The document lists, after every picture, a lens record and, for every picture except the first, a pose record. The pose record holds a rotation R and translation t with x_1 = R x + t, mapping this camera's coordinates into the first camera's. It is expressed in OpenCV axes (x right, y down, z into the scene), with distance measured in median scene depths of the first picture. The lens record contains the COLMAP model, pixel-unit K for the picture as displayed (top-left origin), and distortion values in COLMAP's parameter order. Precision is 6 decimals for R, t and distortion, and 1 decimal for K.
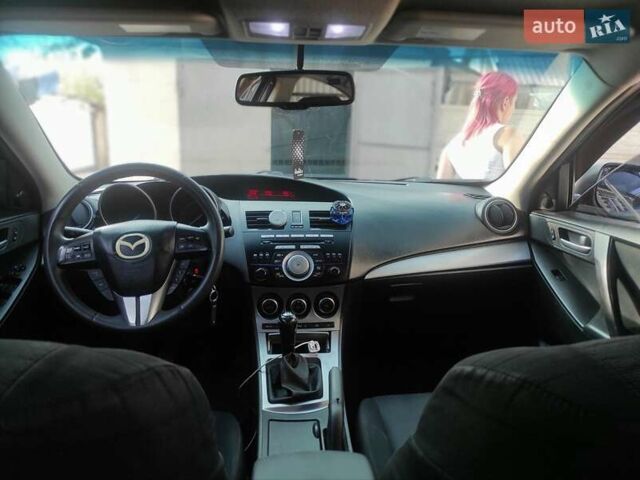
lens RADIAL K [[473.6, 0, 321.5], [0, 473.6, 241.4], [0, 0, 1]] dist [0.041842, -0.033129]
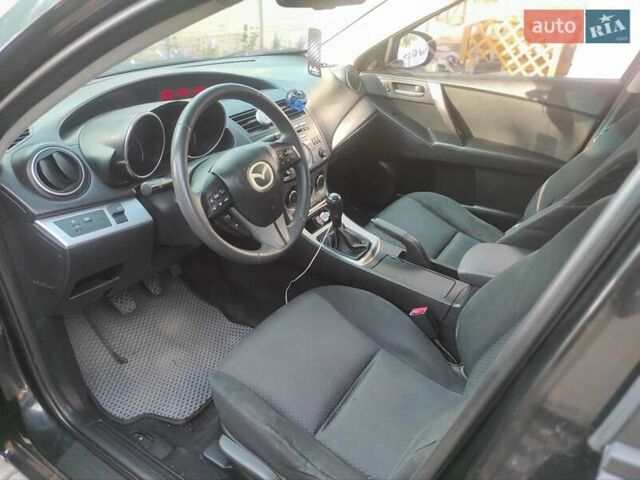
lens RADIAL K [[473.6, 0, 321.5], [0, 473.6, 241.4], [0, 0, 1]] dist [0.041842, -0.033129]
pose [[0.568984, -0.396880, 0.720238, -0.936152], [0.146372, 0.910723, 0.386212, -0.193285], [-0.809217, -0.114326, 0.576278, 0.299121]]
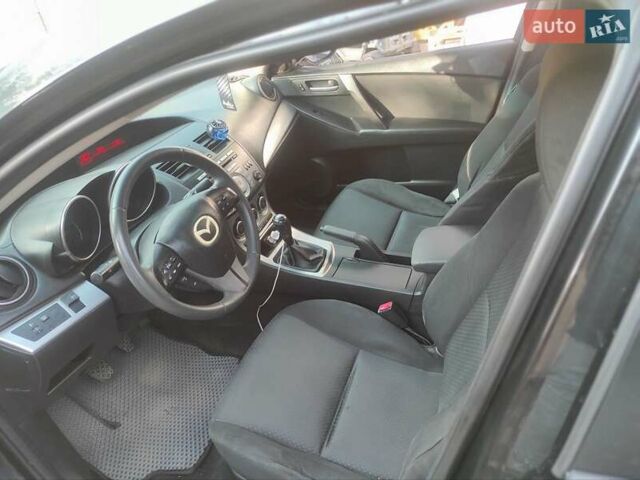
lens RADIAL K [[473.6, 0, 321.5], [0, 473.6, 241.4], [0, 0, 1]] dist [0.041842, -0.033129]
pose [[0.376868, -0.560423, 0.737493, -0.907000], [0.328023, 0.825350, 0.459563, -0.300074], [-0.866240, 0.068720, 0.494880, 0.282785]]
